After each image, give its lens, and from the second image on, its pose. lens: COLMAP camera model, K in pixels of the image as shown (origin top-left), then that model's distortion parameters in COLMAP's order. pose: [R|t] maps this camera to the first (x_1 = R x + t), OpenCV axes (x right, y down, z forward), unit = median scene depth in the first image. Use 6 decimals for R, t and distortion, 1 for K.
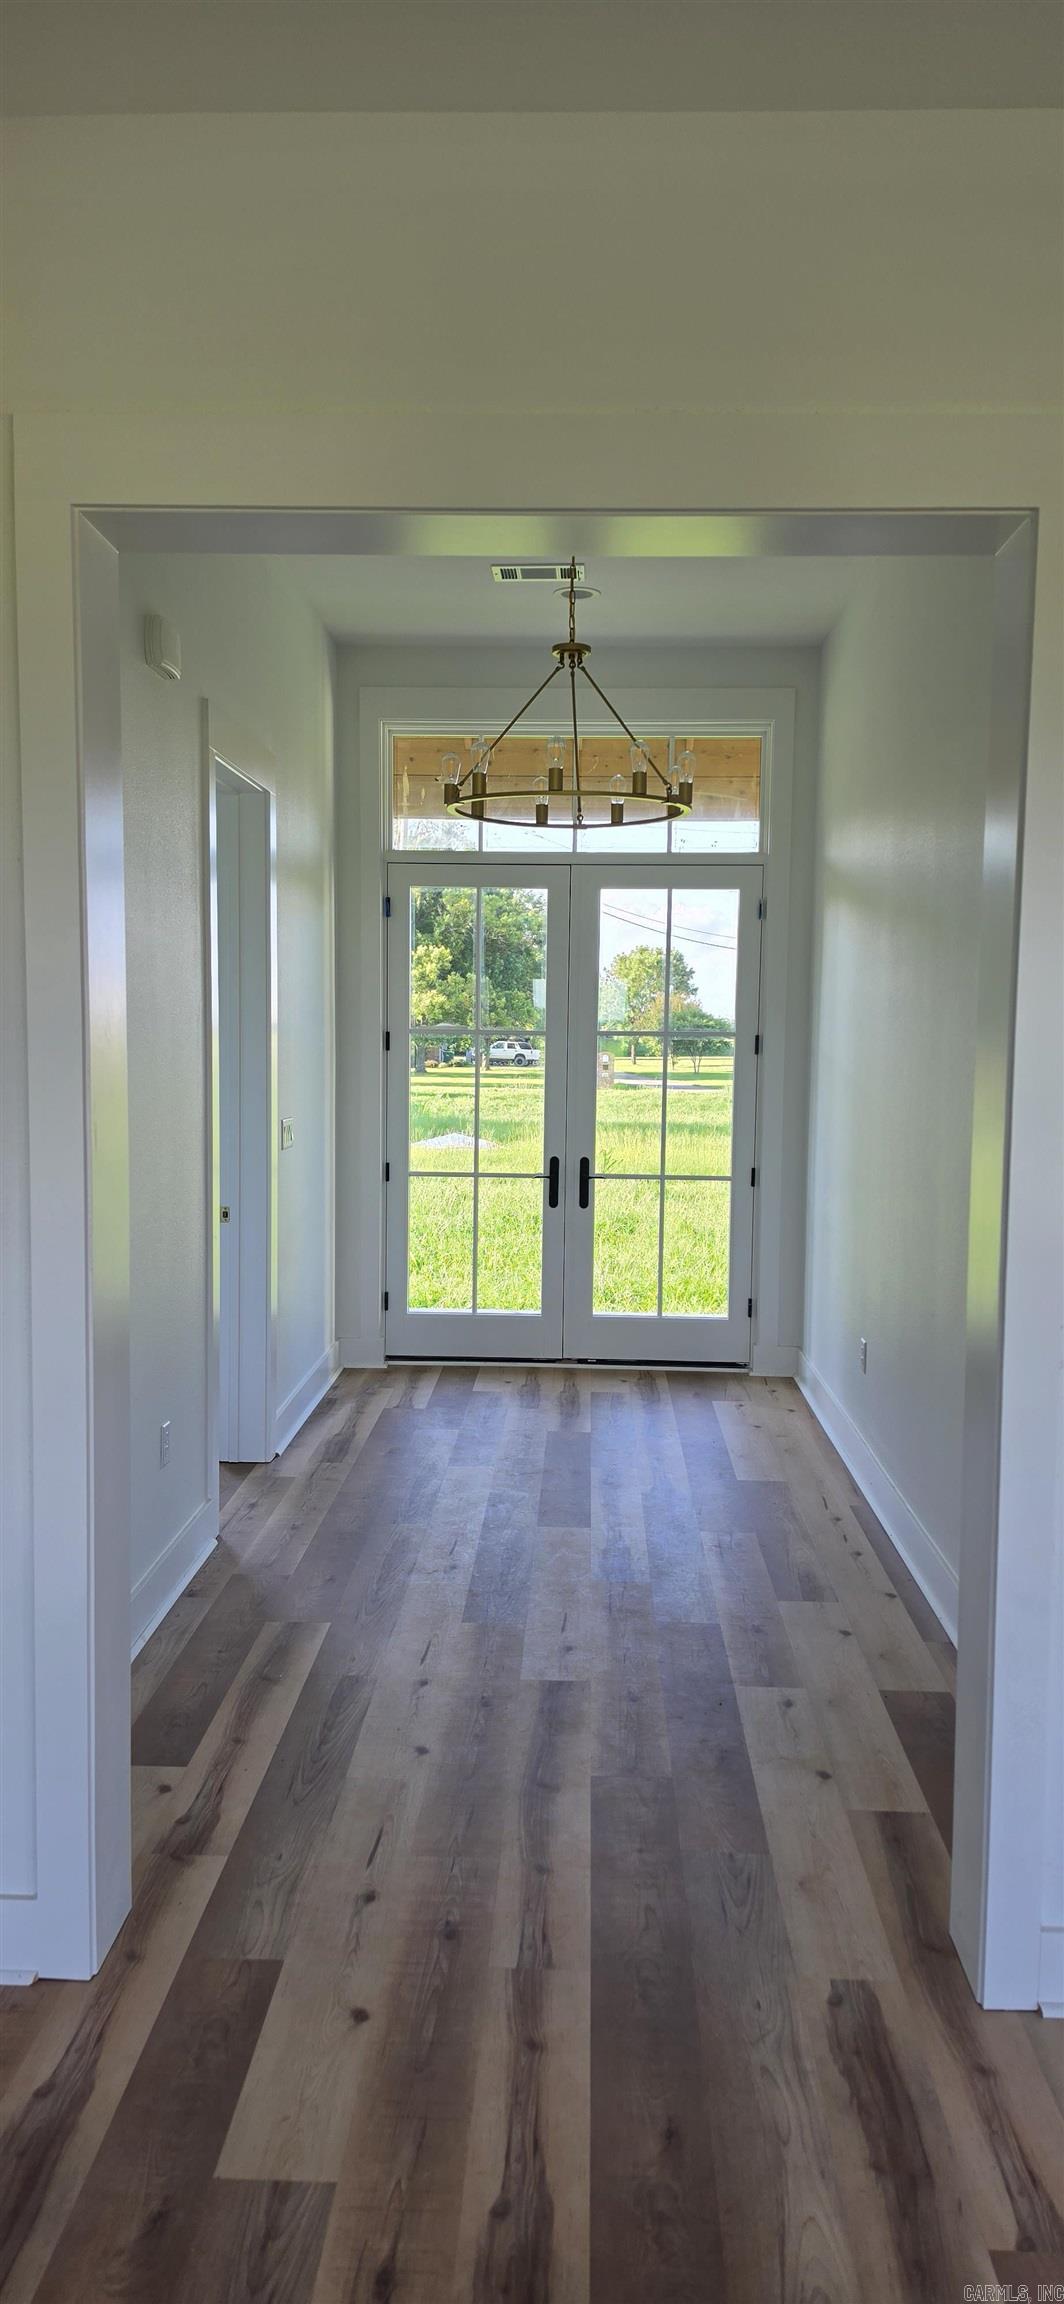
lens RADIAL K [[1574.2, 0, 538.0], [0, 1574.2, 1176.8], [0, 0, 1]] dist [0.187211, -0.296853]
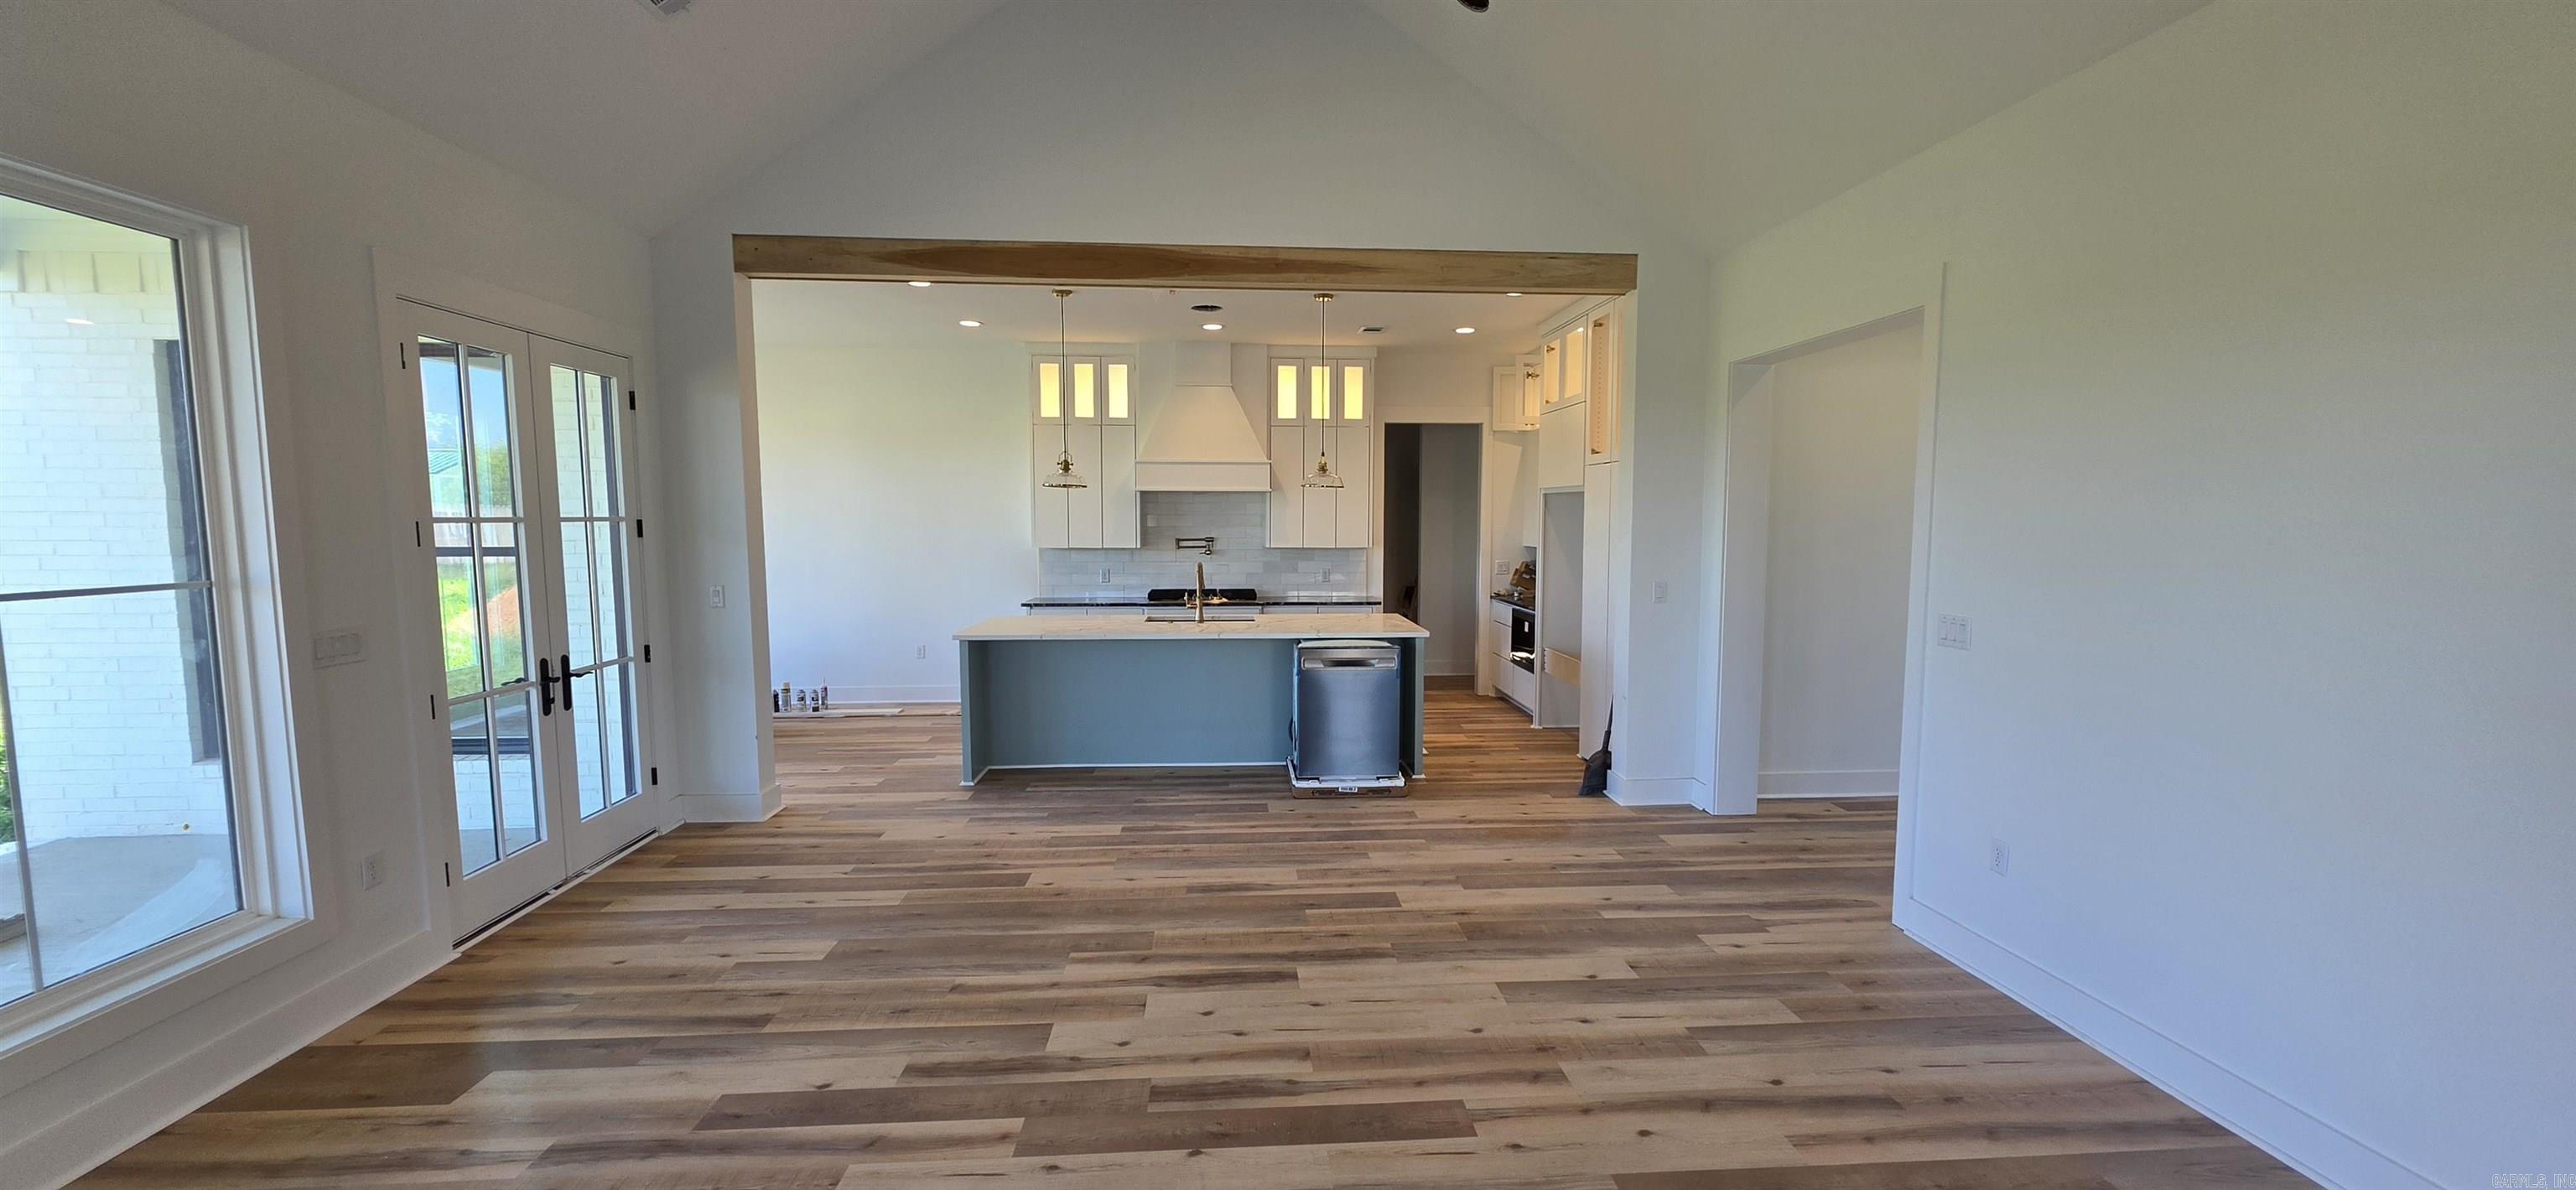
lens RADIAL K [[1038.6, 0, 1292.7], [0, 1038.6, 604.7], [0, 0, 1]] dist [0.001102, 0.000140]
pose [[0.106860, 0.074131, -0.991507, 0.772809], [-0.090062, 0.993839, 0.064599, 0.010658], [0.990187, 0.082394, 0.112878, -0.044466]]
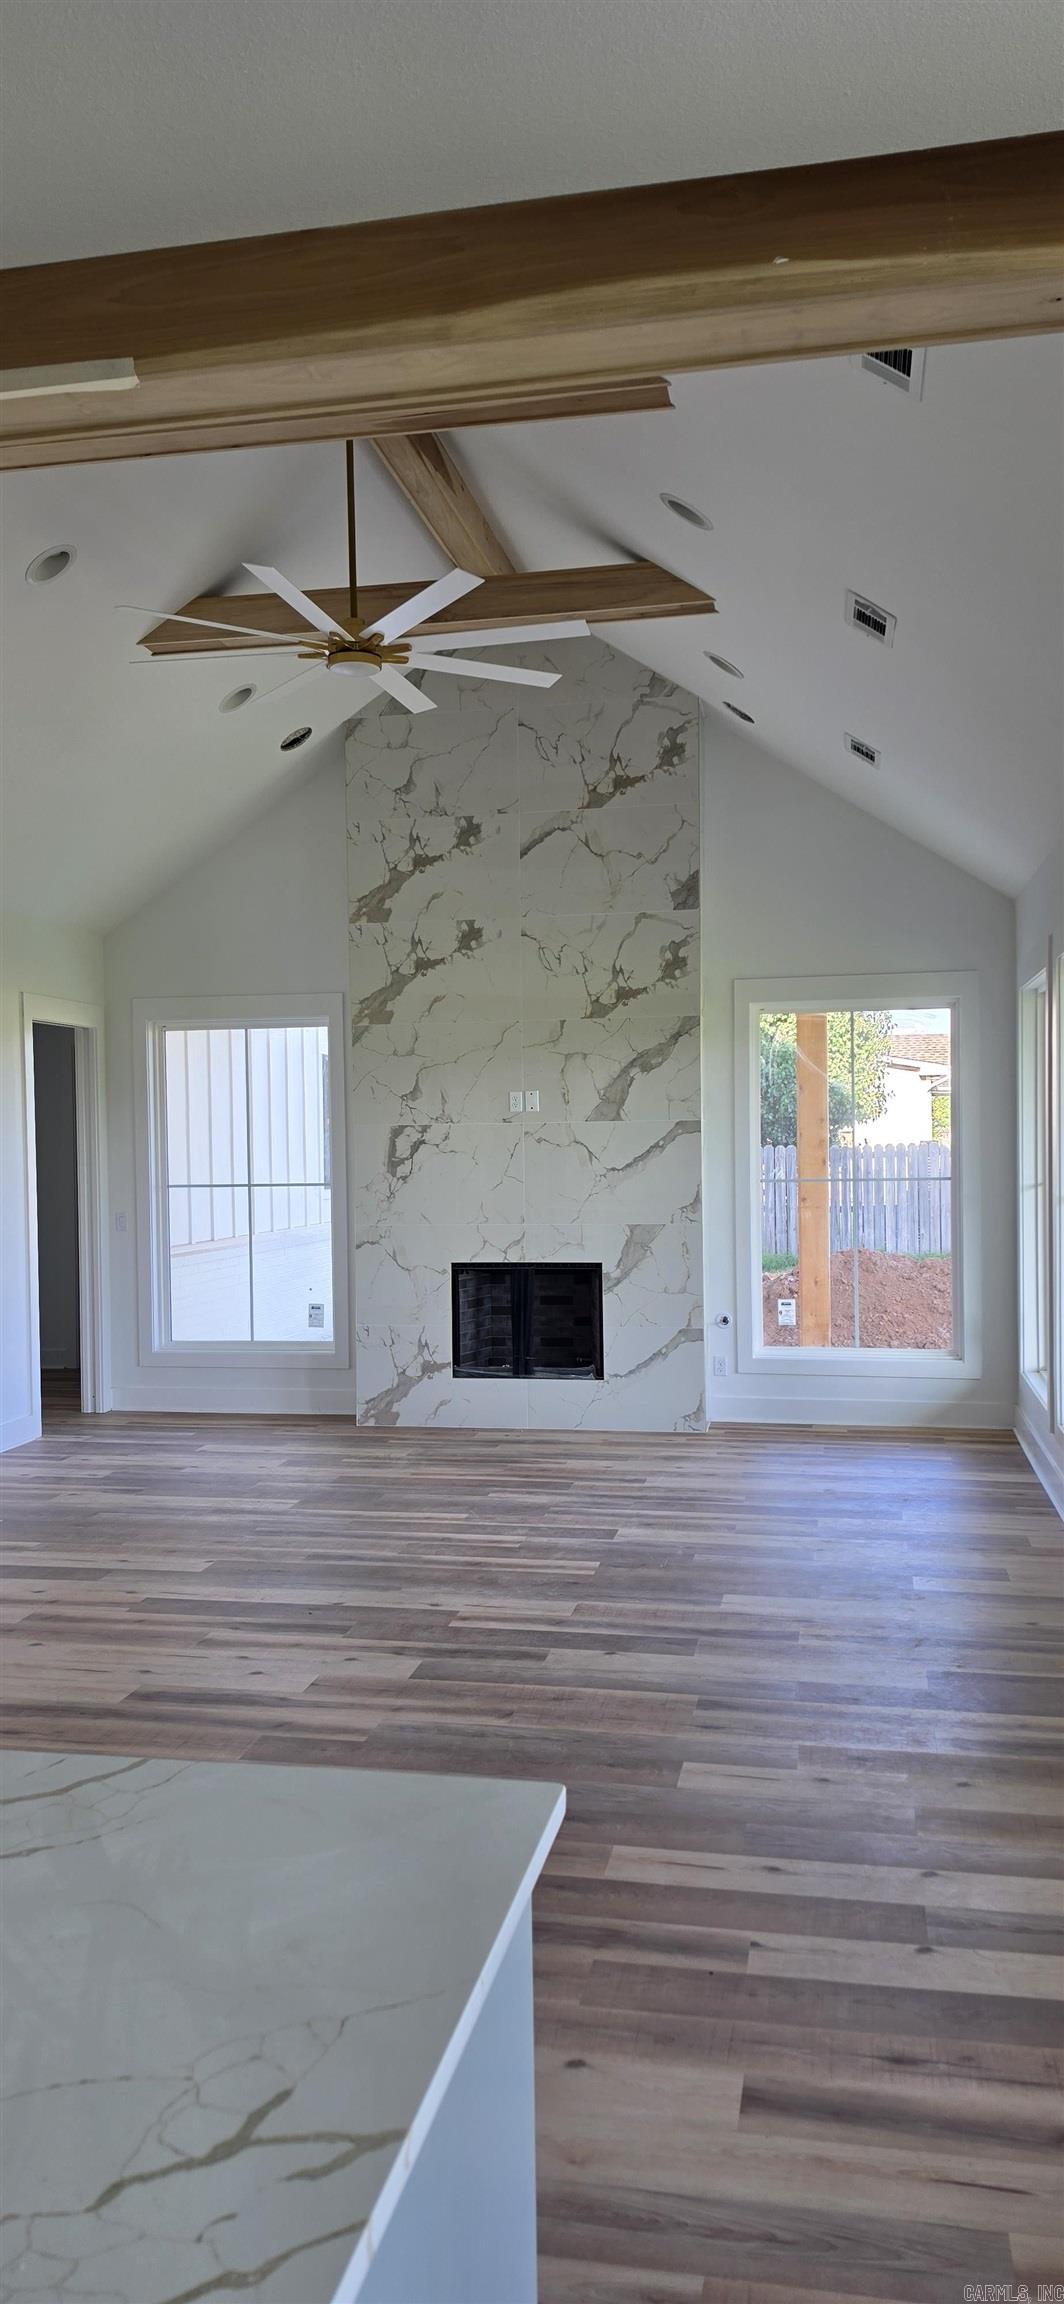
lens RADIAL K [[1574.2, 0, 538.0], [0, 1574.2, 1176.8], [0, 0, 1]] dist [0.187211, -0.296853]
pose [[0.154904, -0.034569, 0.987325, -0.623950], [0.105443, 0.994258, 0.018269, 0.010221], [-0.982286, 0.101276, 0.157659, -0.323721]]
